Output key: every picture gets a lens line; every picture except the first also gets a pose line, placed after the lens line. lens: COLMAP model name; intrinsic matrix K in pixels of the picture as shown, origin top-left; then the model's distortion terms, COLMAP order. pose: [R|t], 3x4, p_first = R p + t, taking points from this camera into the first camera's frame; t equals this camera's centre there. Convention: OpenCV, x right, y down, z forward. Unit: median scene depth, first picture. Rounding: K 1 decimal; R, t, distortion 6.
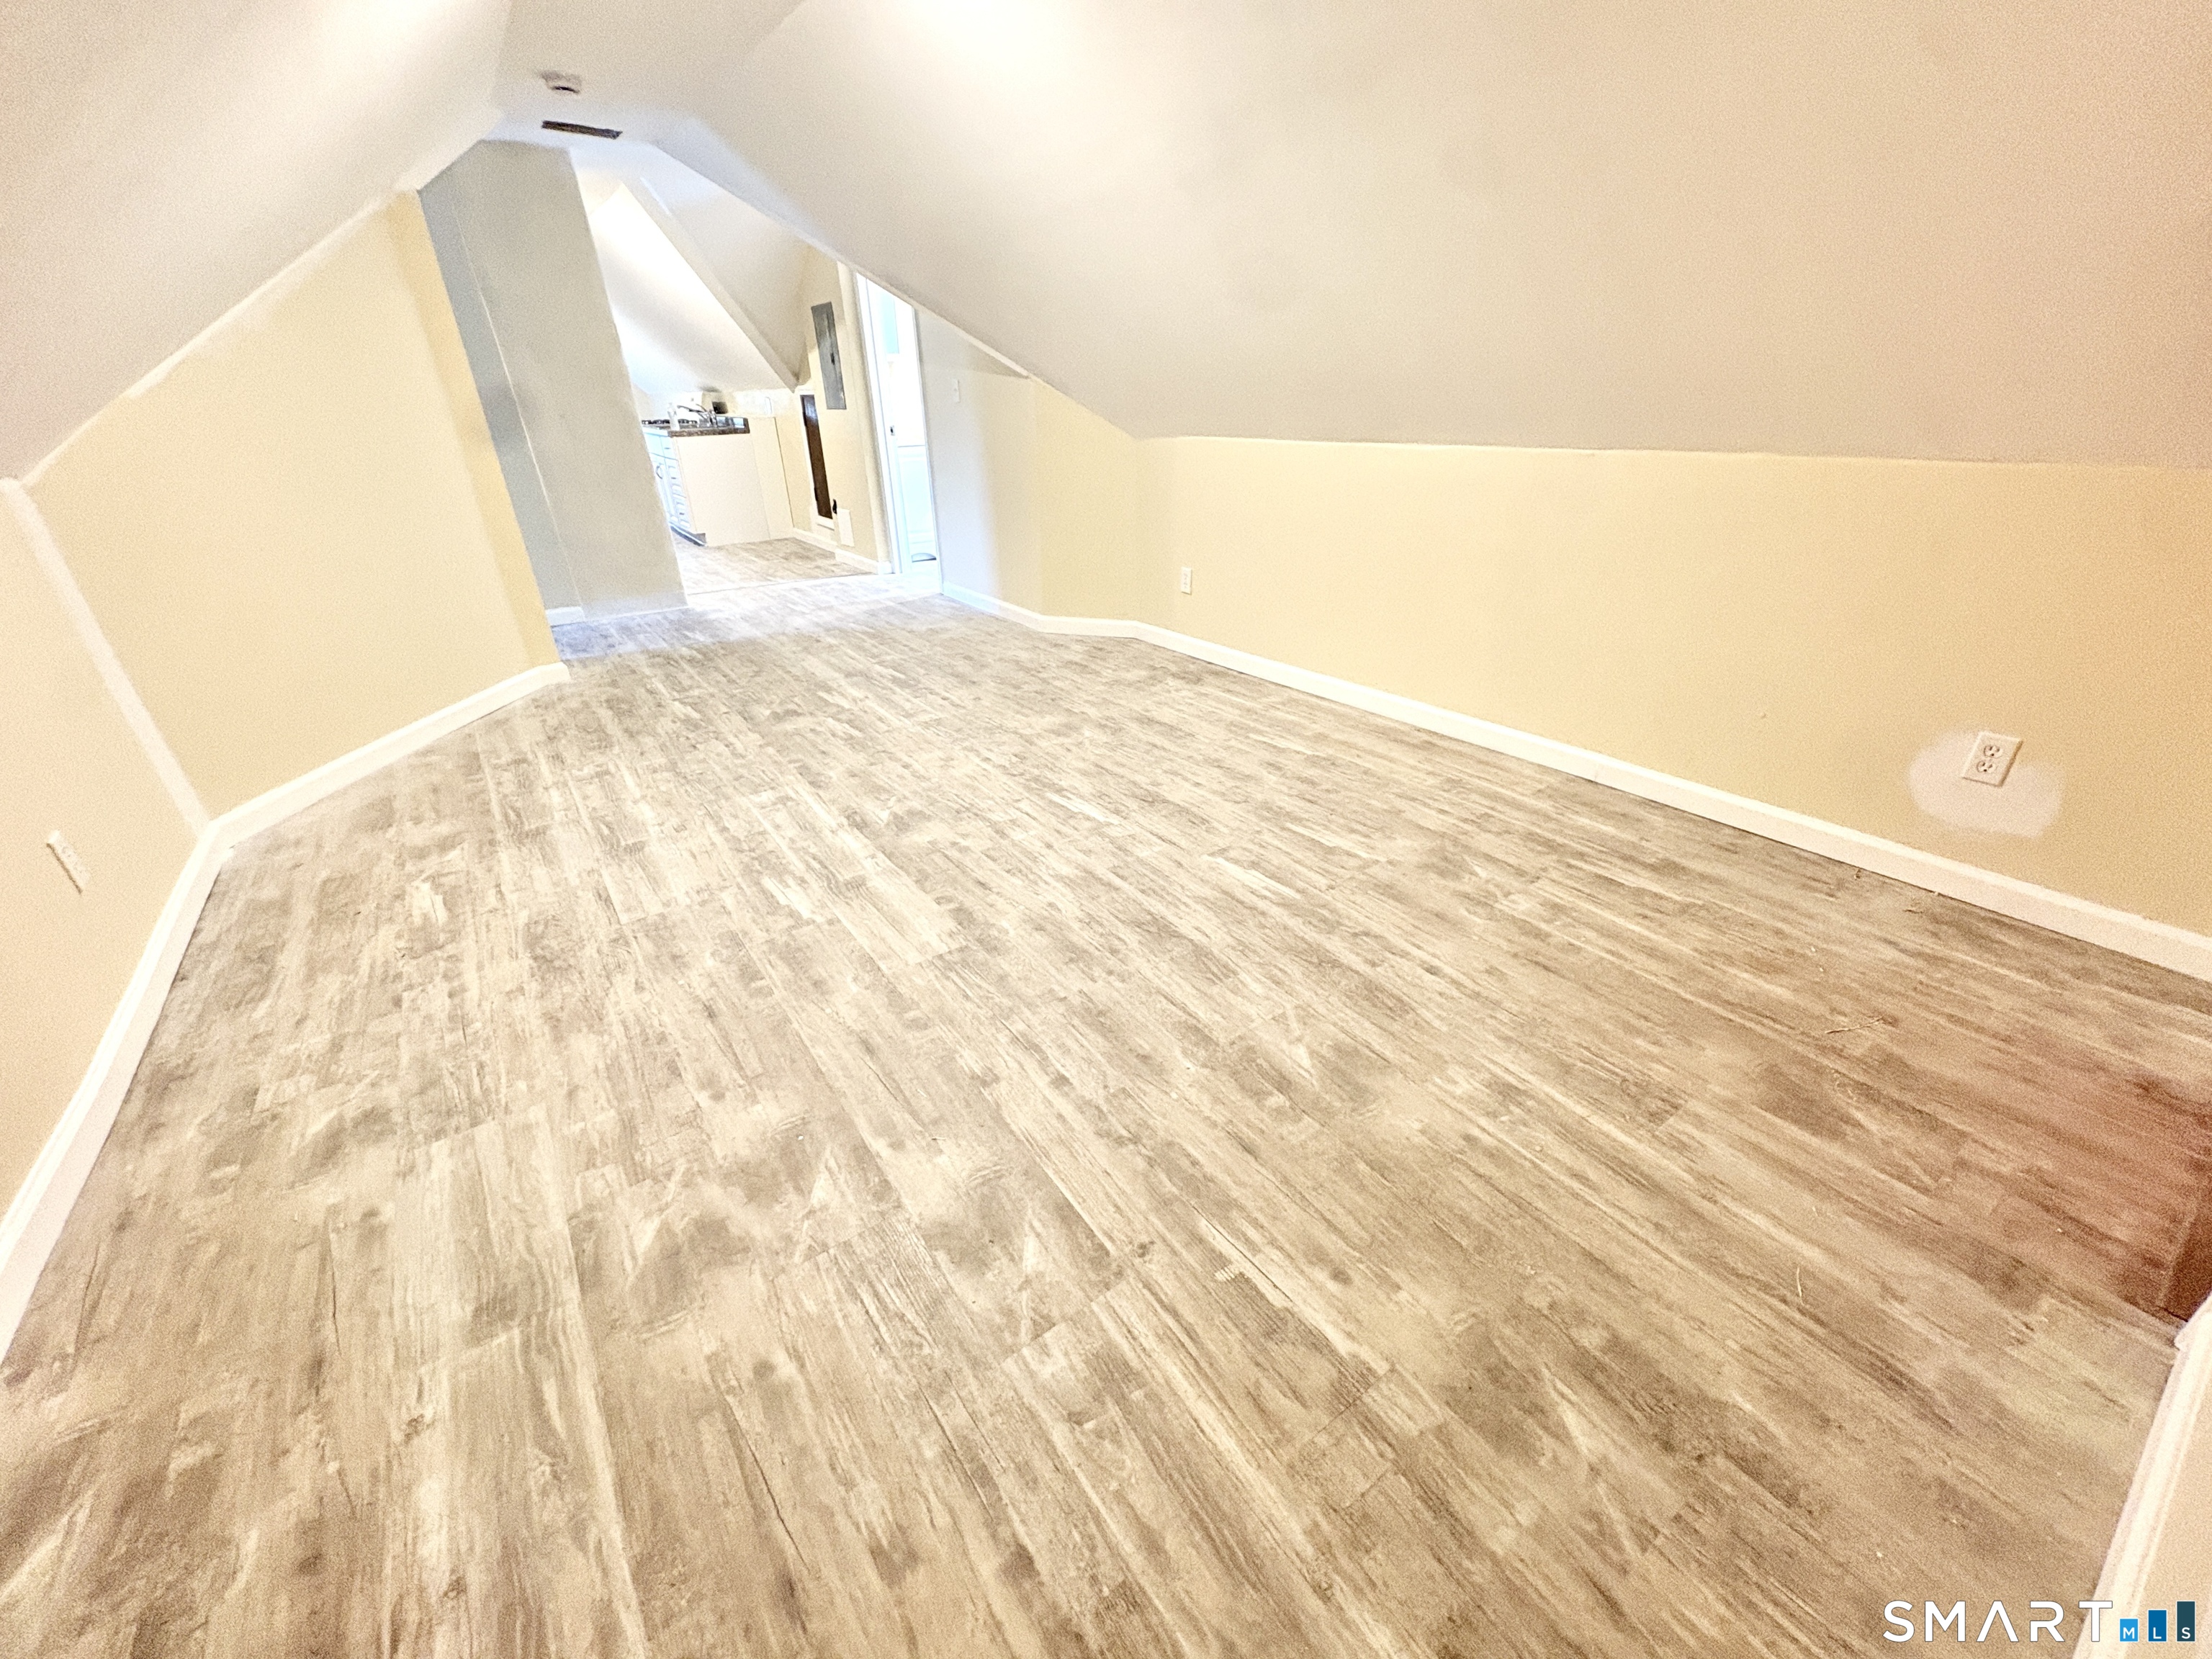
lens RADIAL K [[882.5, 0, 1107.2], [0, 882.5, 829.9], [0, 0, 1]] dist [-0.000091, 0.000411]
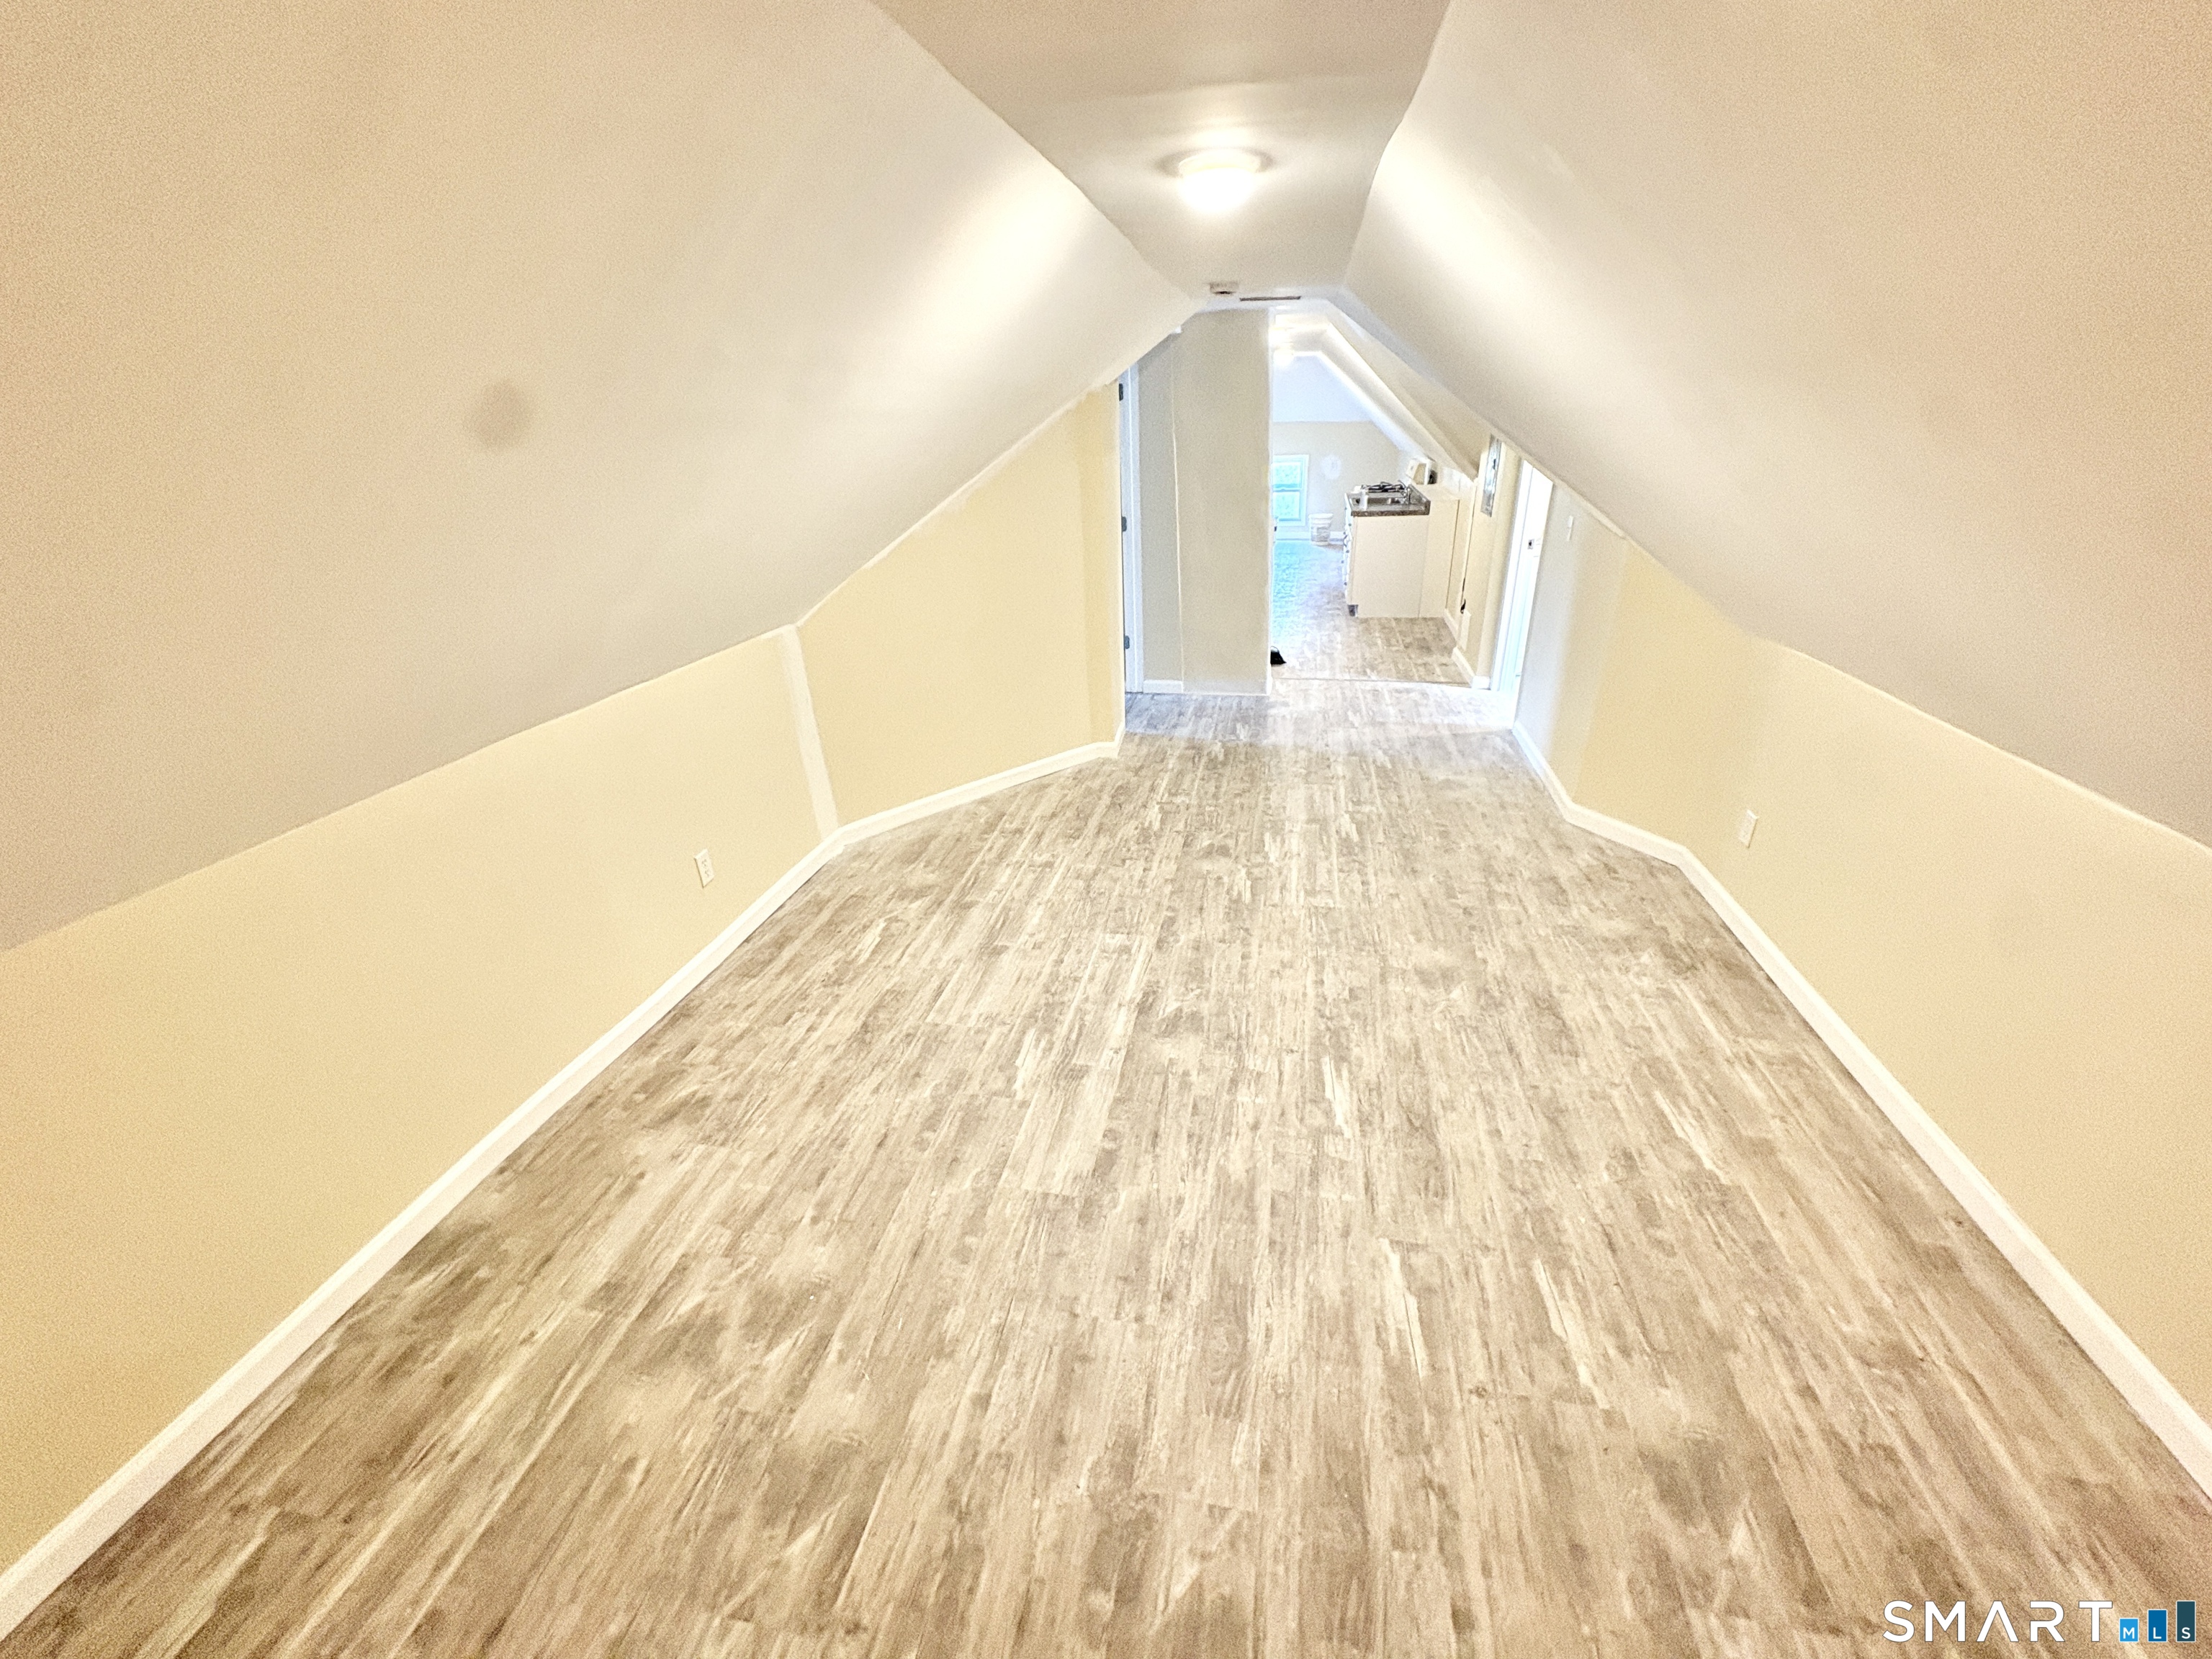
lens RADIAL K [[882.5, 0, 1107.2], [0, 882.5, 829.9], [0, 0, 1]] dist [-0.000091, 0.000411]
pose [[0.687073, 0.302070, -0.660821, 0.325094], [-0.304543, 0.945465, 0.115543, -0.315713], [0.659685, 0.121862, 0.741597, 0.150118]]
